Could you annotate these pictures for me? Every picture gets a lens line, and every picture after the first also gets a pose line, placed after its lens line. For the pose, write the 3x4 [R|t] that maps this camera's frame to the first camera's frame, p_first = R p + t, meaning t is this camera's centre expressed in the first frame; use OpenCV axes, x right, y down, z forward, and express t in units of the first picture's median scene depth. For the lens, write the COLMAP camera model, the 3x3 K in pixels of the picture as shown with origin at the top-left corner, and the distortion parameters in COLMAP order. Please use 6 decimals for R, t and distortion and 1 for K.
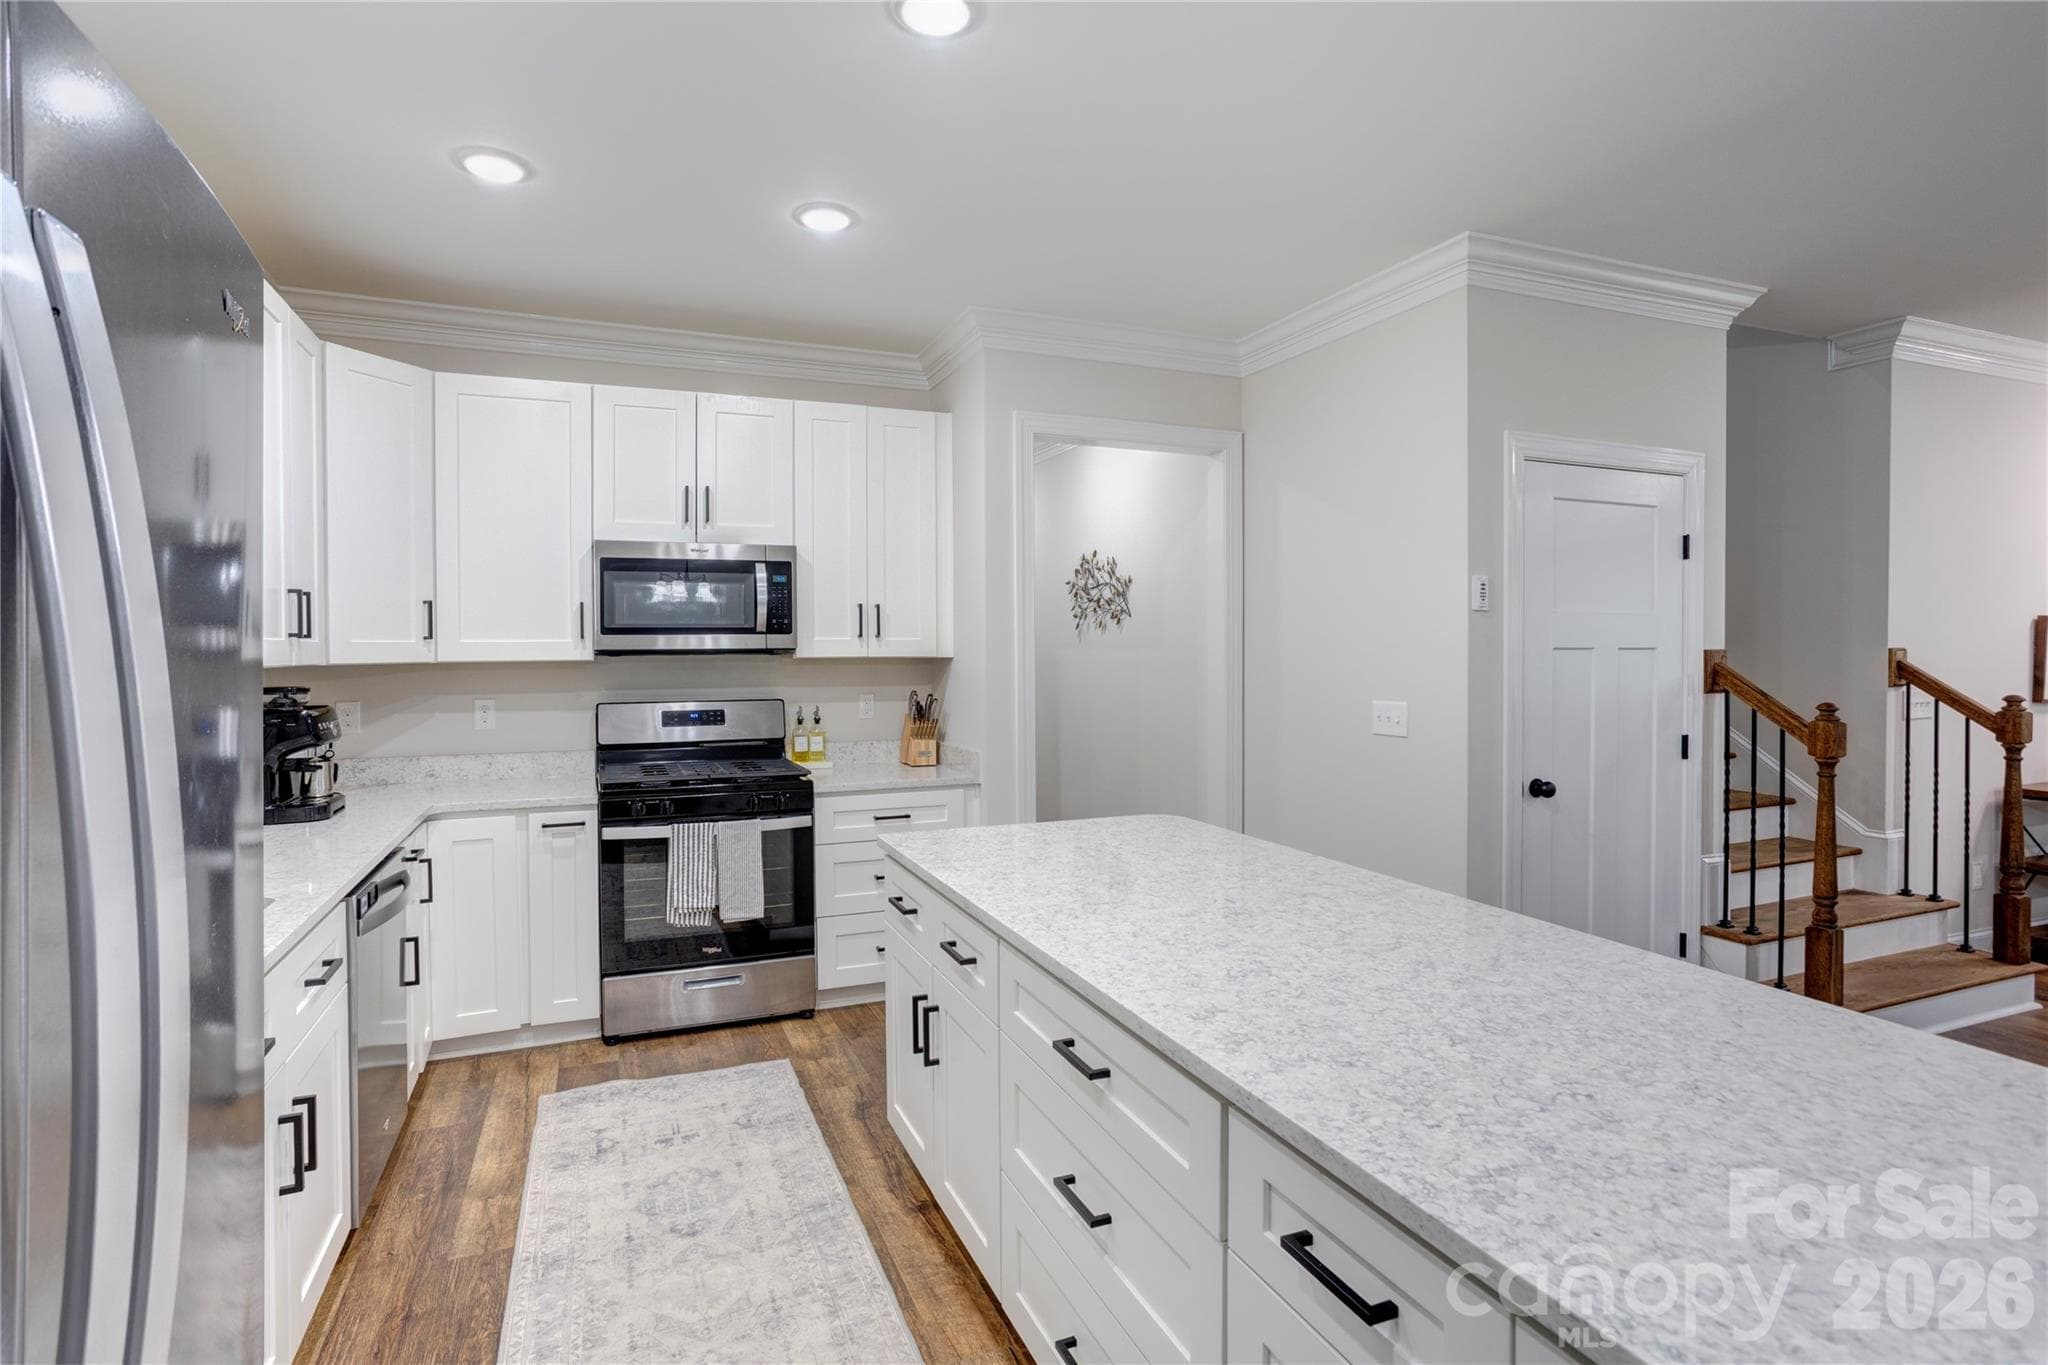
lens RADIAL K [[997.8, 0, 1024.5], [0, 997.8, 648.7], [0, 0, 1]] dist [-0.001161, 0.009746]
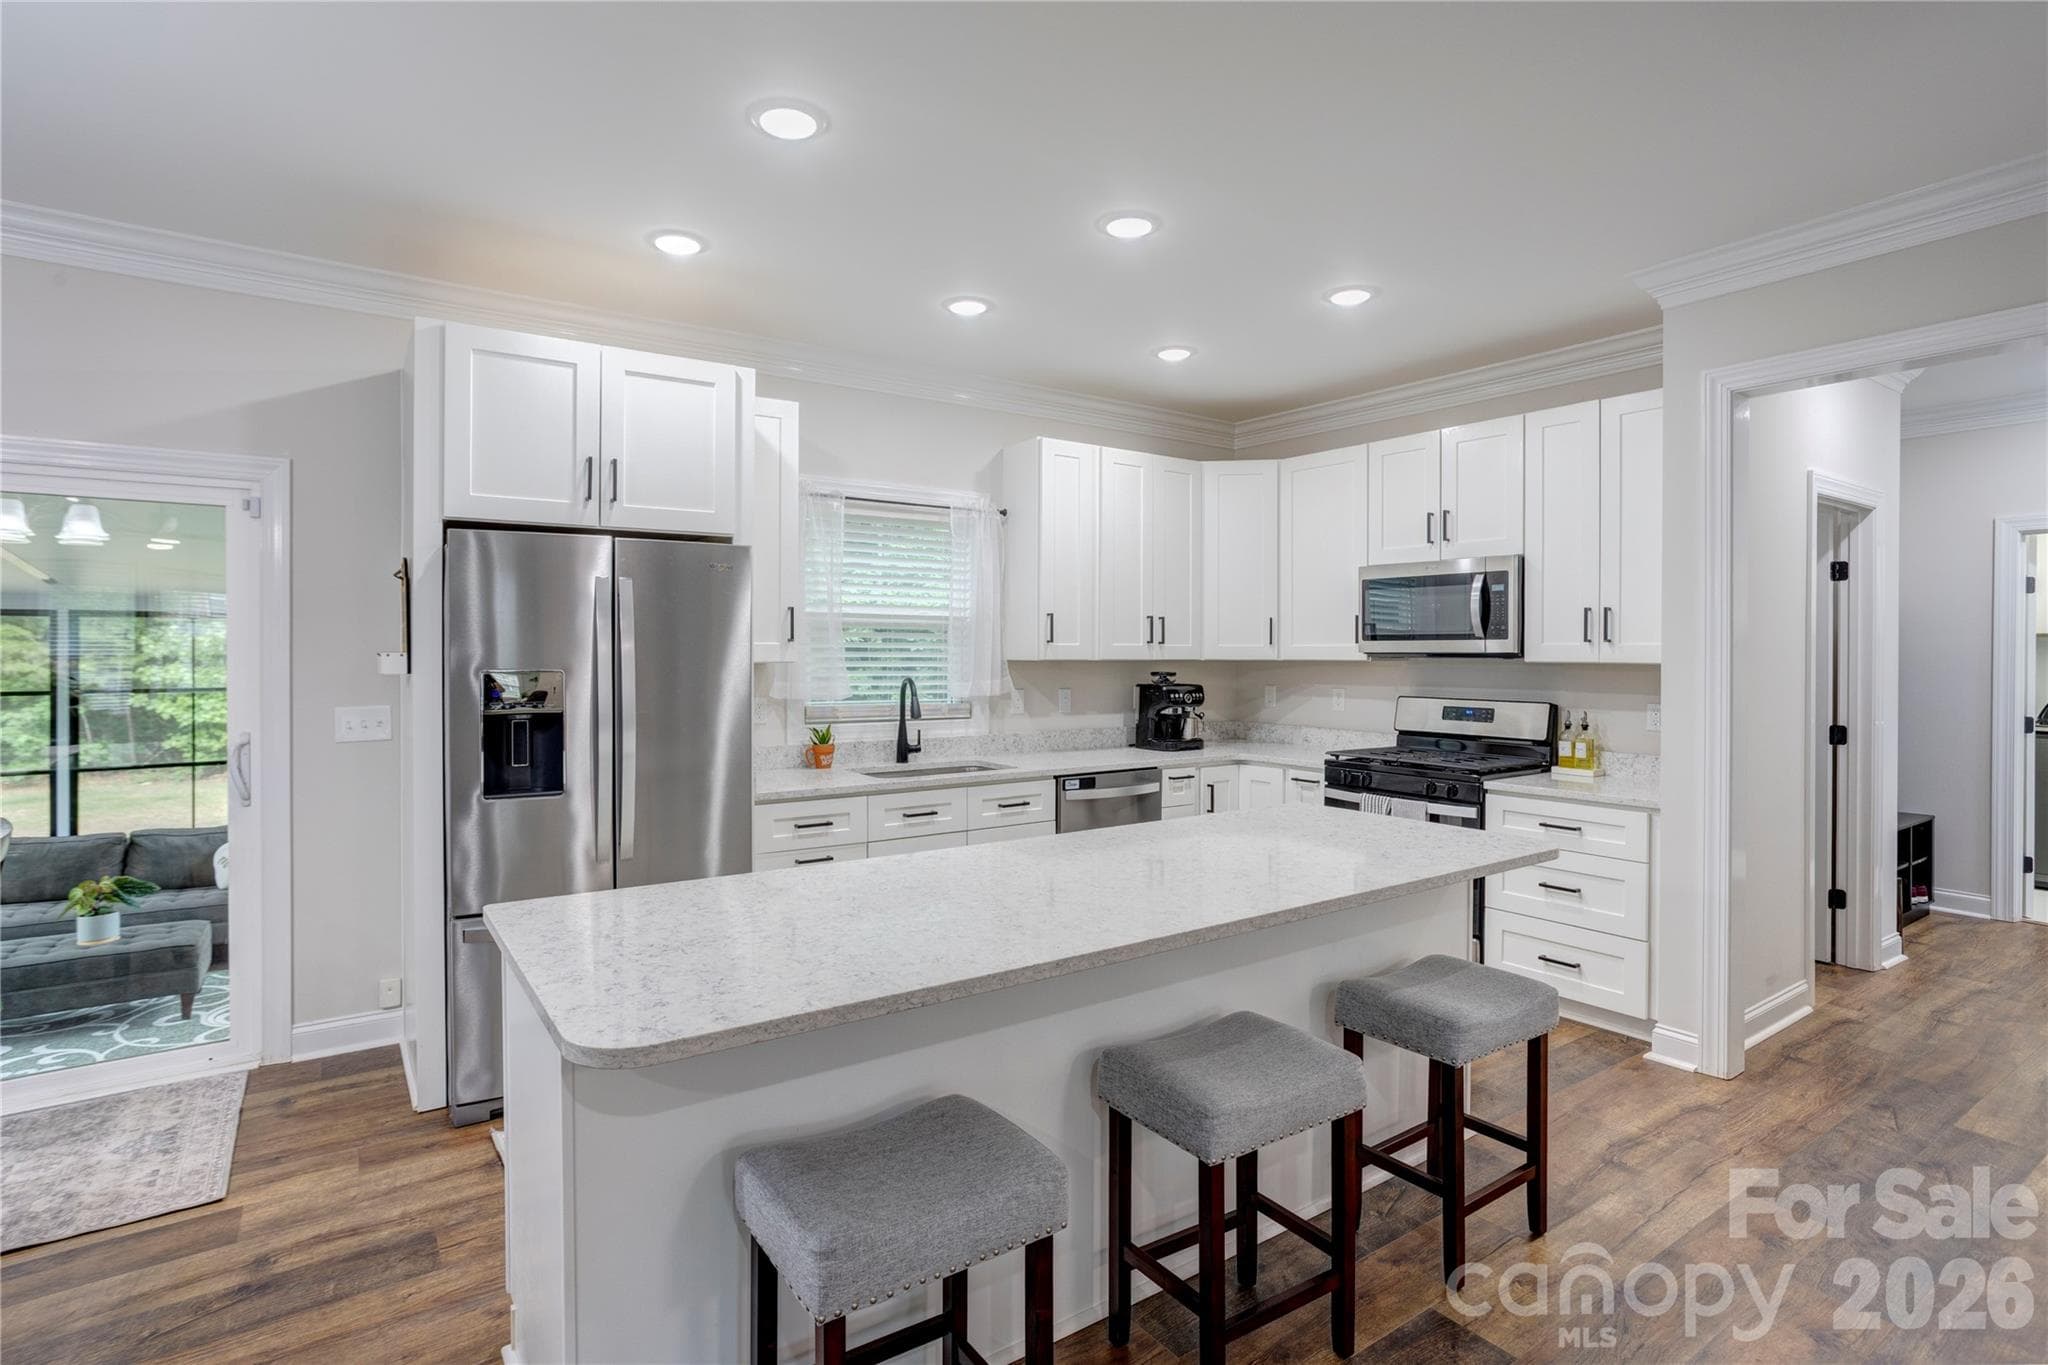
lens RADIAL K [[997.8, 0, 1024.5], [0, 997.8, 648.7], [0, 0, 1]] dist [-0.001161, 0.009746]
pose [[0.273605, 0.006754, -0.961819, 0.657629], [-0.006207, 0.999967, 0.005256, -0.007345], [0.961822, 0.004532, 0.273637, 0.230028]]
